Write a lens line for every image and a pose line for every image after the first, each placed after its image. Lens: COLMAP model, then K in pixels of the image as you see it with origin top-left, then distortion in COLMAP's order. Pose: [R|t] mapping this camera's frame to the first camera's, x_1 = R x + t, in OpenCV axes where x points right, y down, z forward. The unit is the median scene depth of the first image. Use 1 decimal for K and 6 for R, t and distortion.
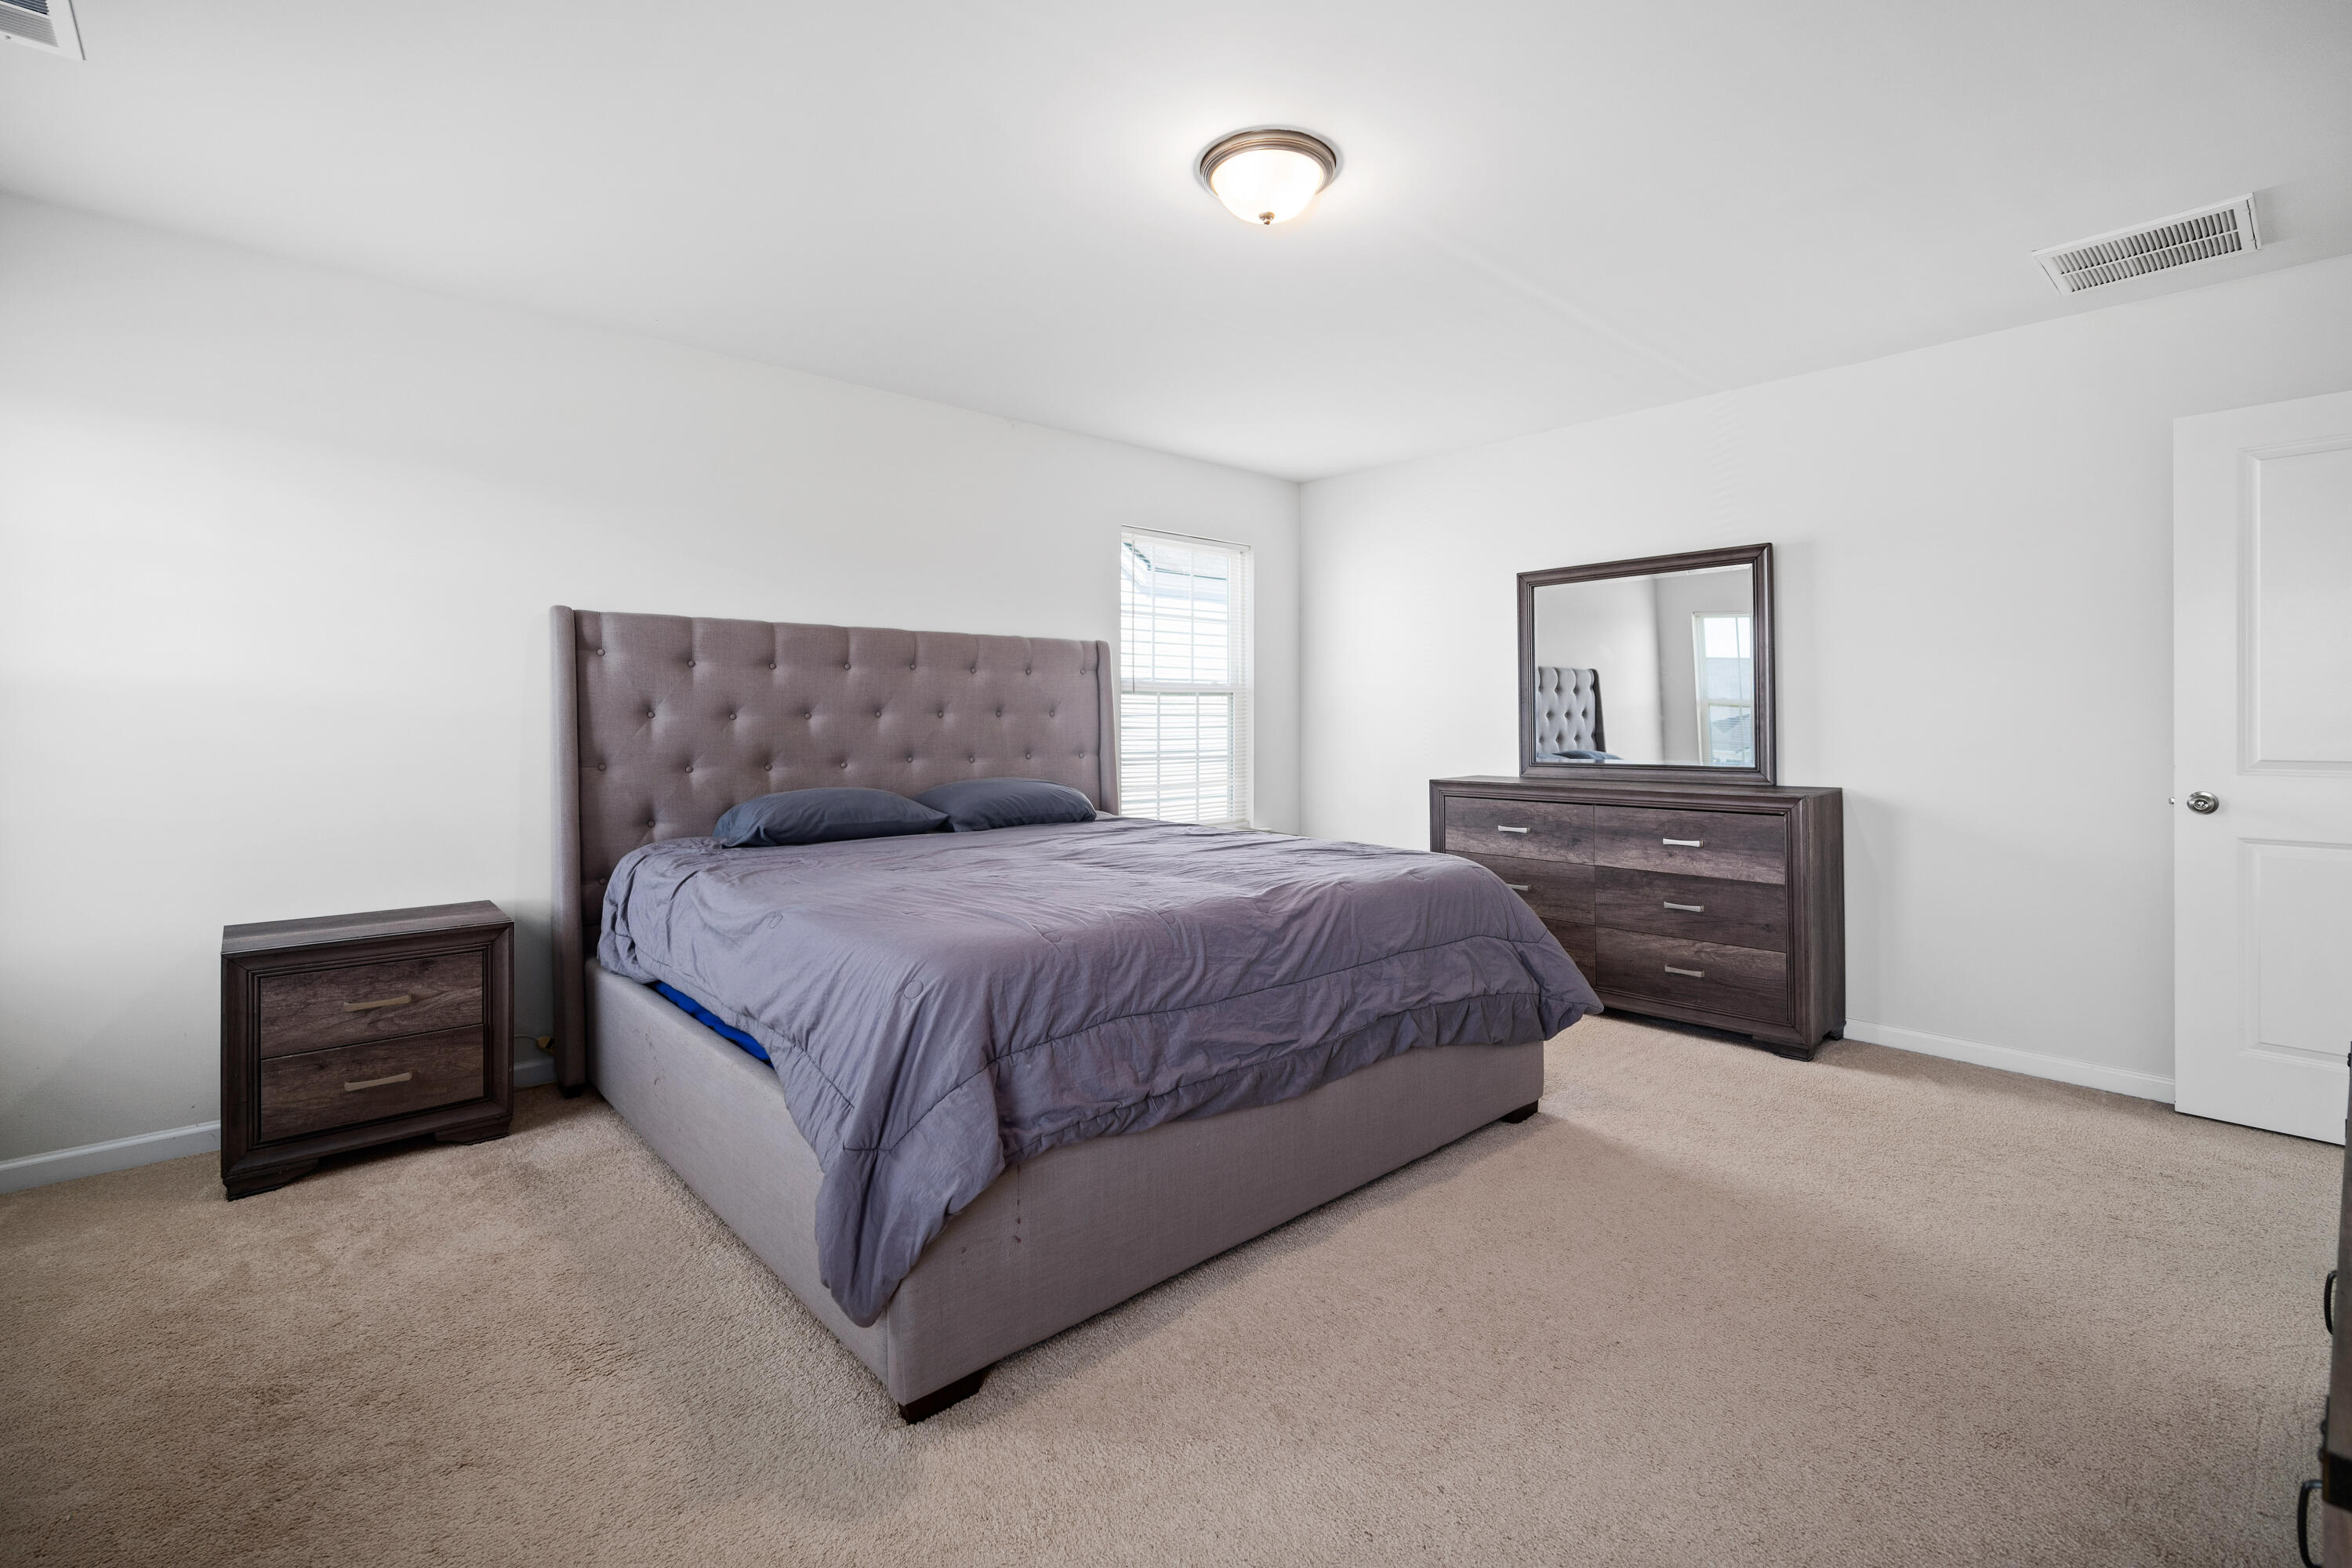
lens RADIAL K [[1039.0, 0, 1182.0], [0, 1039.0, 705.4], [0, 0, 1]] dist [-0.001802, -0.001176]
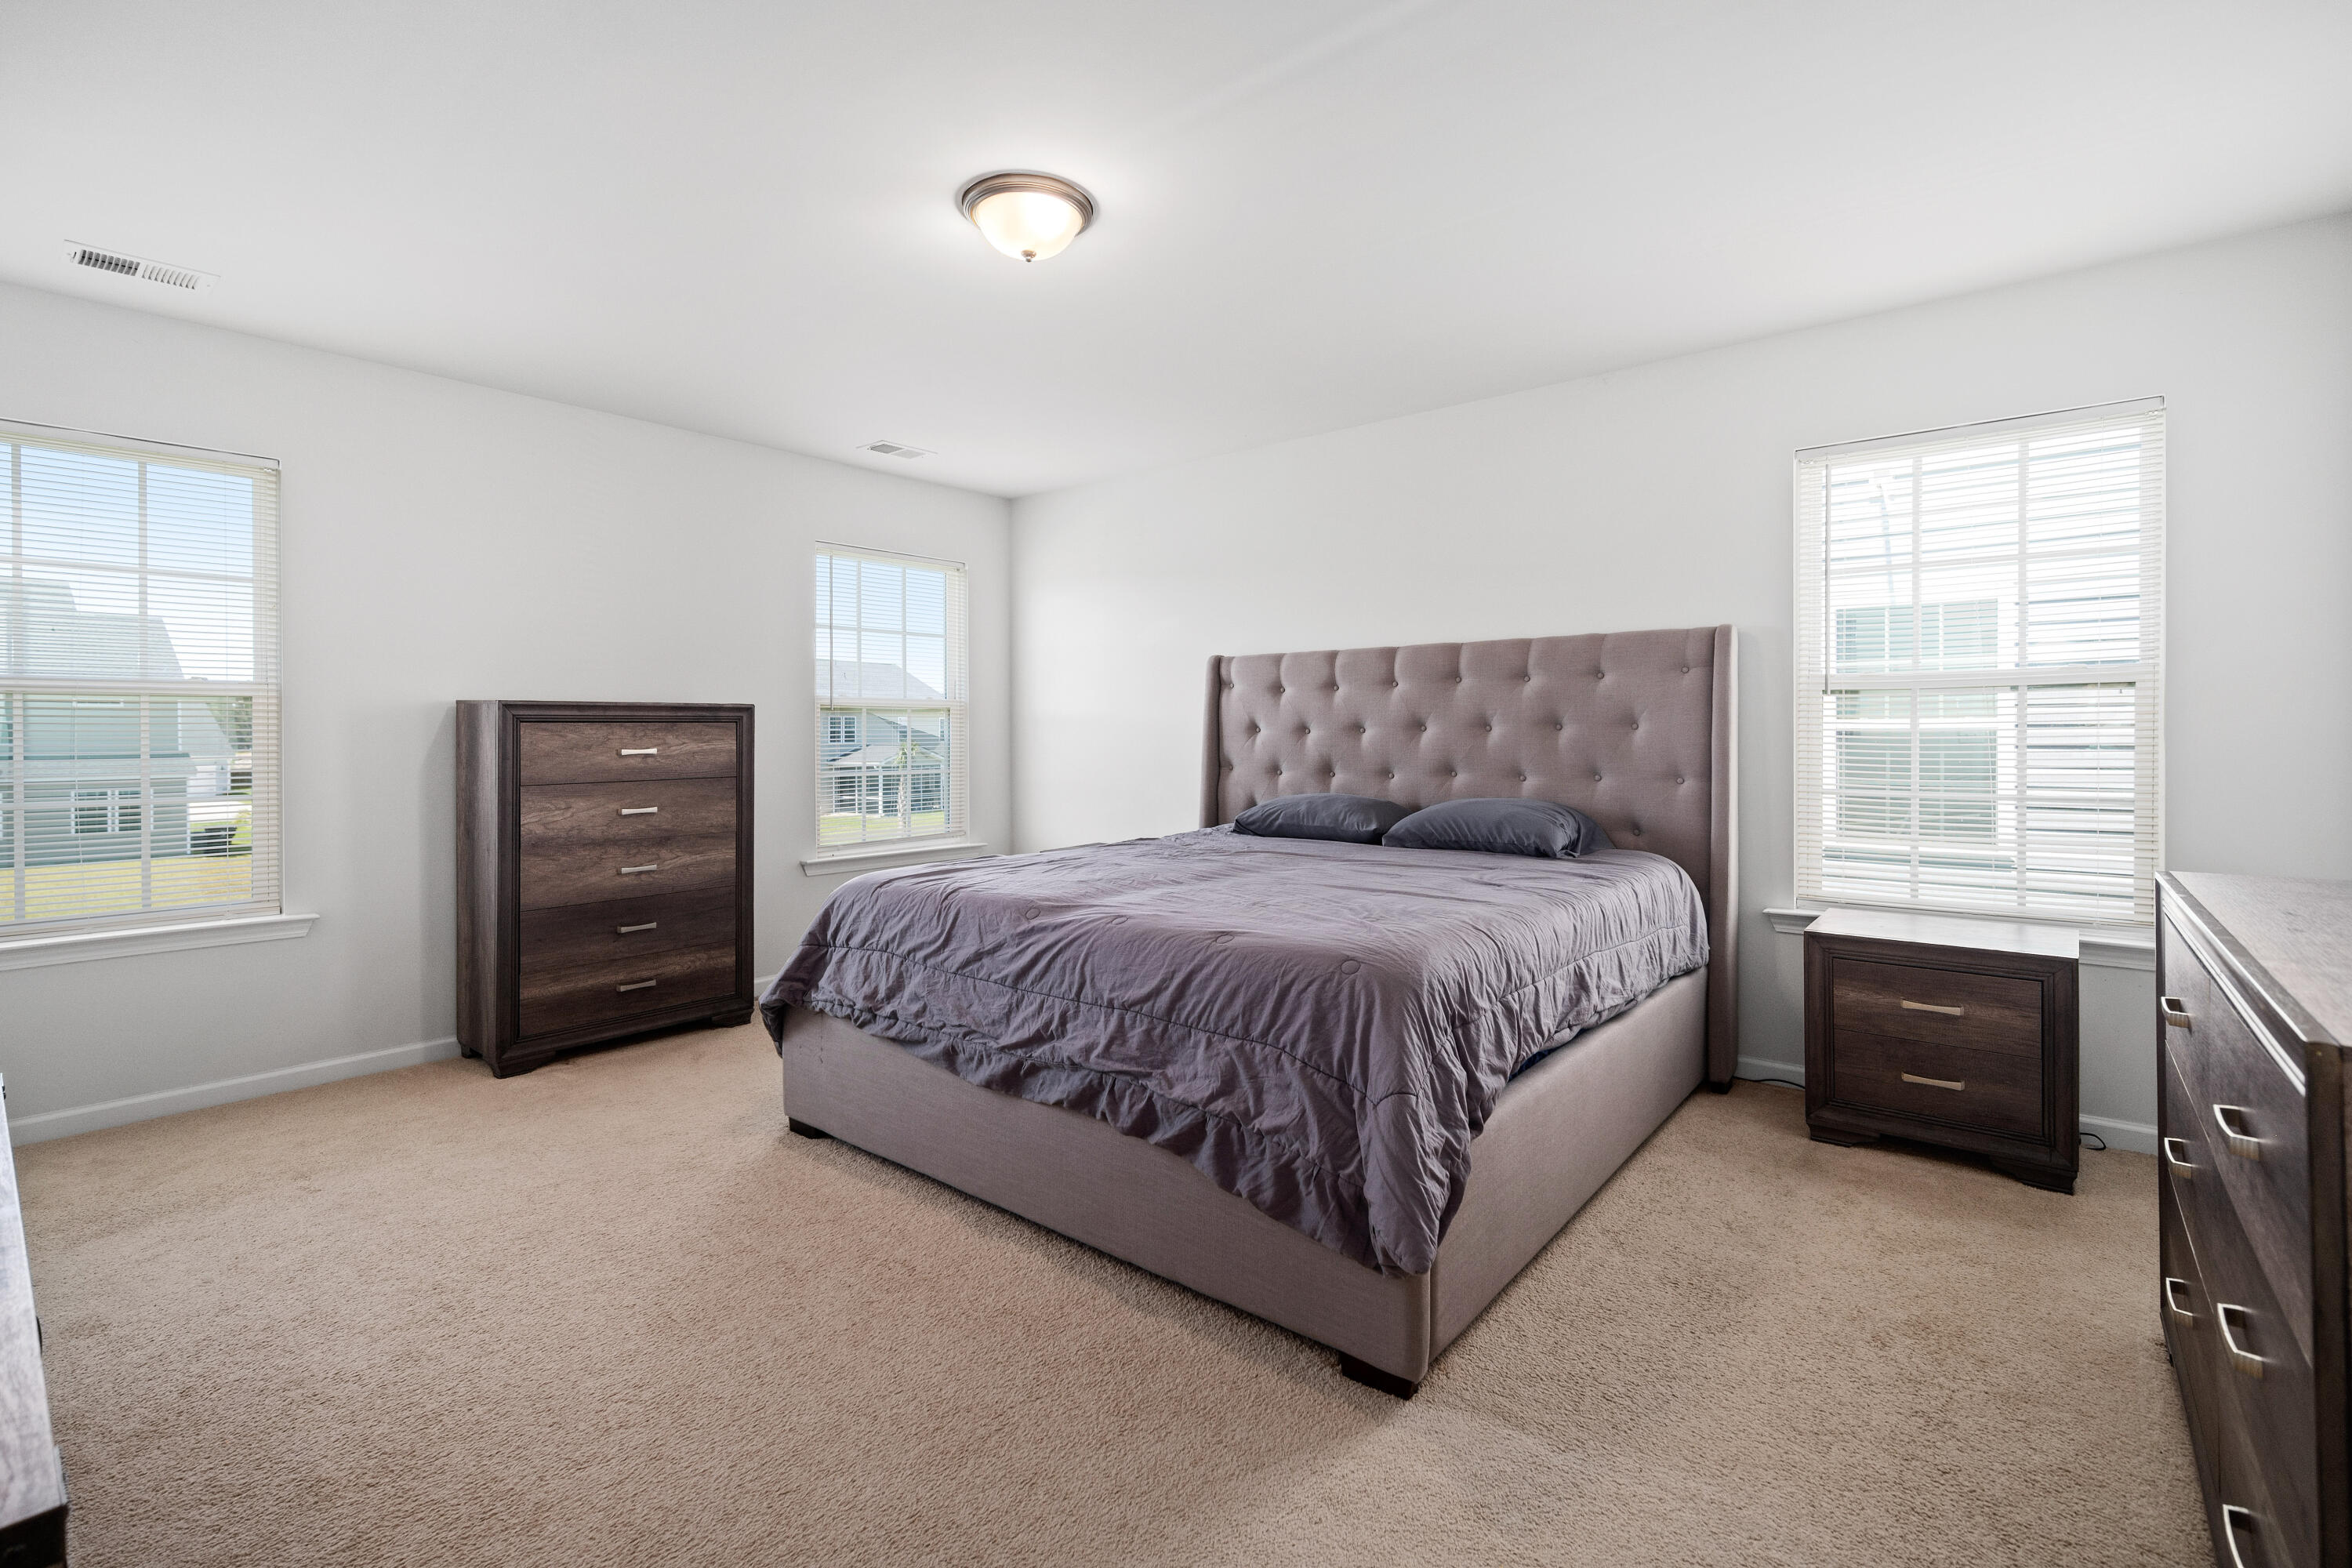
lens RADIAL K [[1039.0, 0, 1182.0], [0, 1039.0, 705.4], [0, 0, 1]] dist [-0.001802, -0.001176]
pose [[0.146618, -0.025784, -0.988857, 0.828676], [0.017953, 0.999565, -0.023402, 0.006950], [0.989030, -0.014322, 0.147017, 0.717444]]
